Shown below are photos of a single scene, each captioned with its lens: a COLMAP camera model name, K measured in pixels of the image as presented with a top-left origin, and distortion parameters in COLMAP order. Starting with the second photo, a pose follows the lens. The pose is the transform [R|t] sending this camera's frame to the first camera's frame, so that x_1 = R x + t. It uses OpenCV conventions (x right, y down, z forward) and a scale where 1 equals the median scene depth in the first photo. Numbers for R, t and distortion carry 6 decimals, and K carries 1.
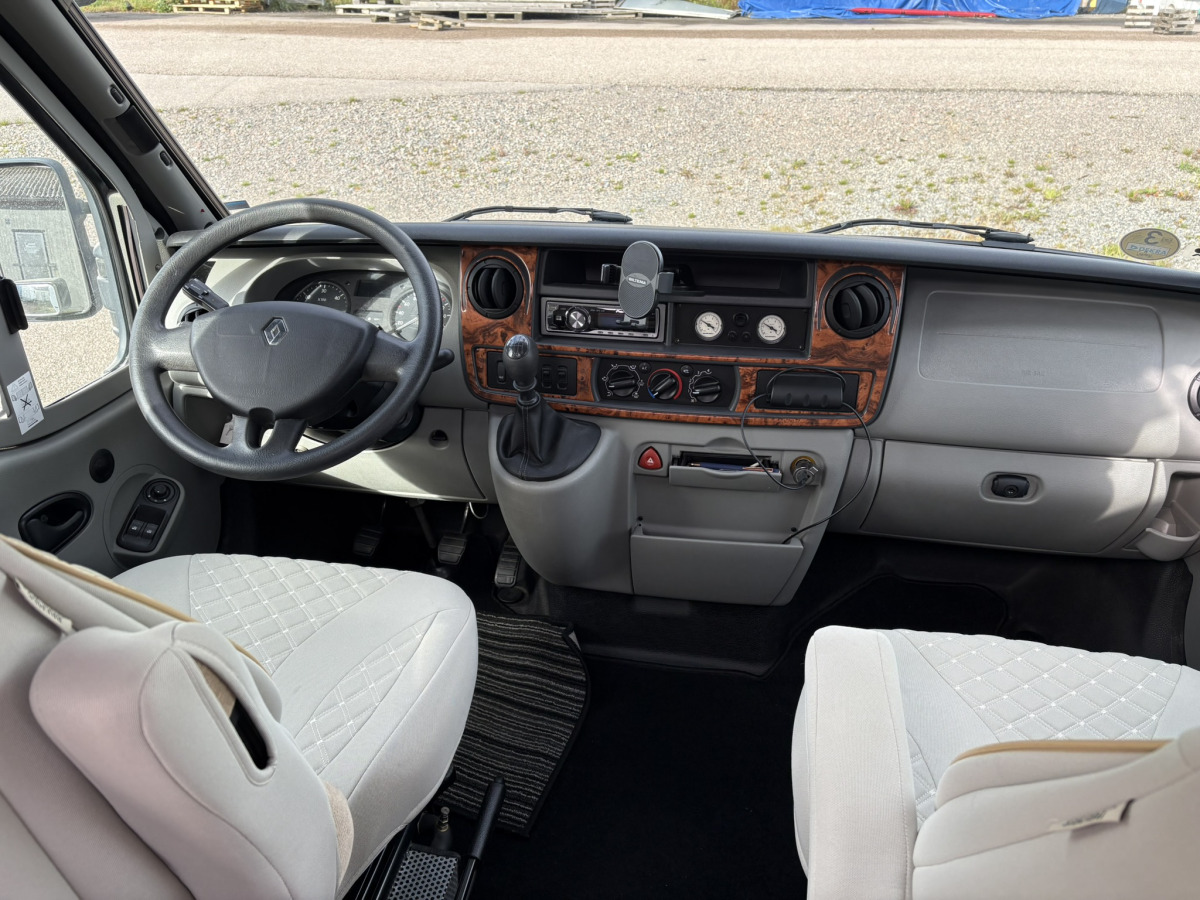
lens RADIAL K [[922.3, 0, 600.0], [0, 922.3, 450.2], [0, 0, 1]] dist [0.002786, -0.000346]
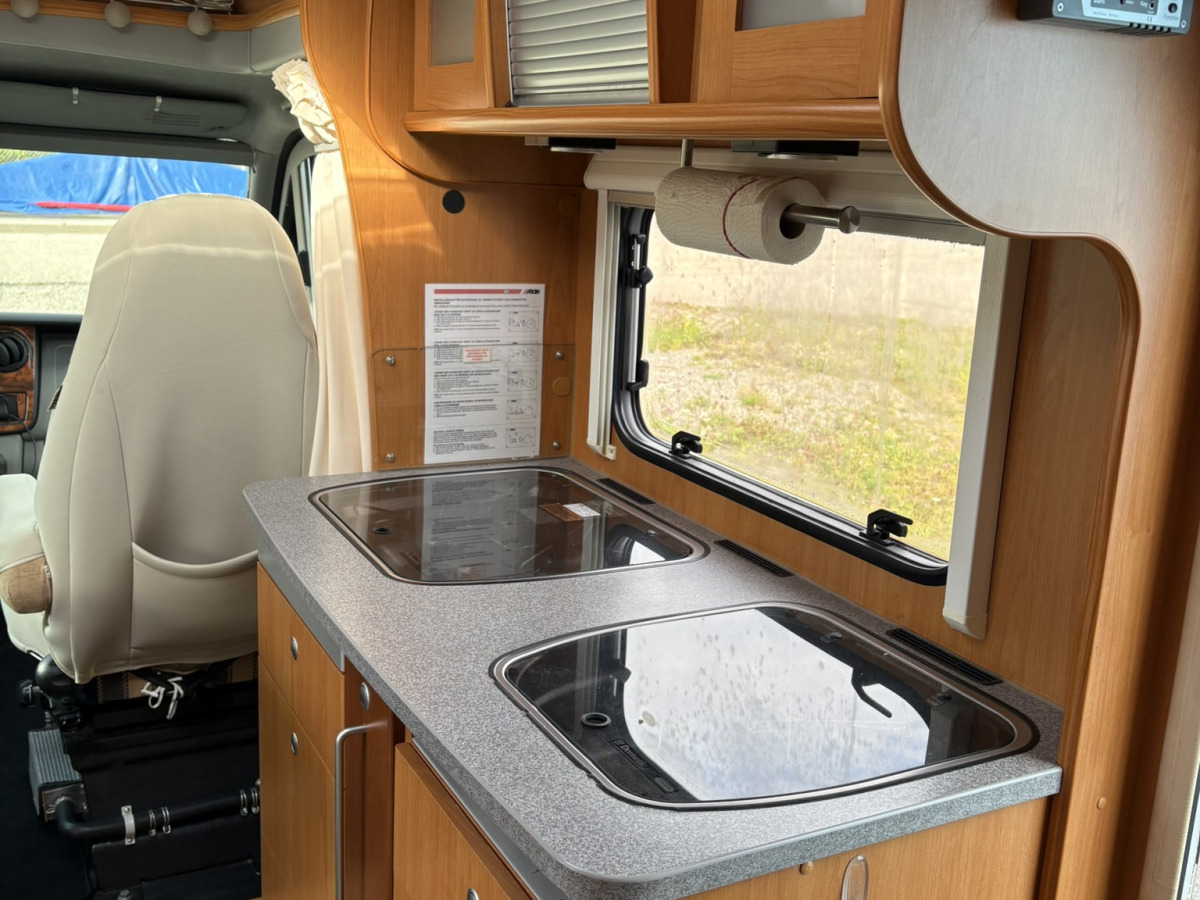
lens RADIAL K [[1222.8, 0, 600.2], [0, 1222.8, 449.7], [0, 0, 1]] dist [0.015386, 0.000000]
pose [[0.792944, -0.109202, 0.599428, -0.053044], [0.255210, 0.952874, -0.164009, 0.165791], [-0.553270, 0.283030, 0.783445, -0.319422]]
